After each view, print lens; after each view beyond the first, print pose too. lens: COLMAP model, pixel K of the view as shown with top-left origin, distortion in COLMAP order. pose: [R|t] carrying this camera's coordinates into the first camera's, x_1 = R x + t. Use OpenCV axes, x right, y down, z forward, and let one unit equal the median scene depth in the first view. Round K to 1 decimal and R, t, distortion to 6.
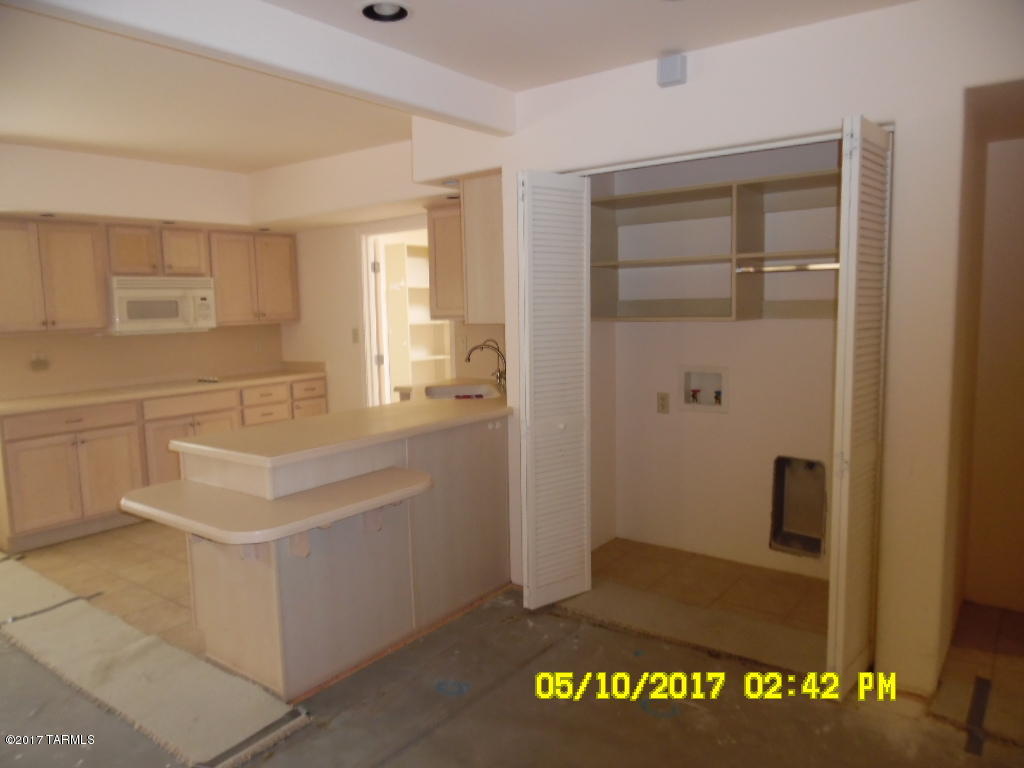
lens RADIAL K [[727.4, 0, 514.9], [0, 727.4, 383.0], [0, 0, 1]] dist [-0.002491, -0.017265]
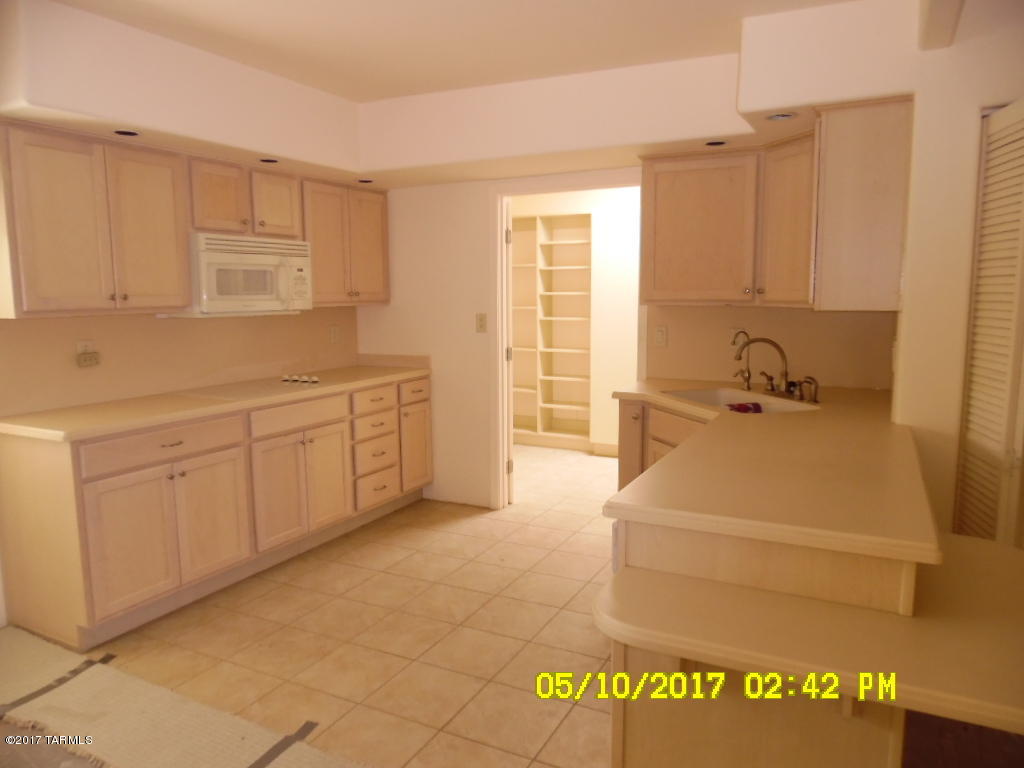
lens RADIAL K [[727.4, 0, 510.0], [0, 727.4, 385.3], [0, 0, 1]] dist [-0.002491, -0.017265]
pose [[0.983691, 0.000099, 0.179866, -0.364479], [-0.003277, 0.999844, 0.017369, -0.012892], [-0.179837, -0.017675, 0.983538, 0.245430]]
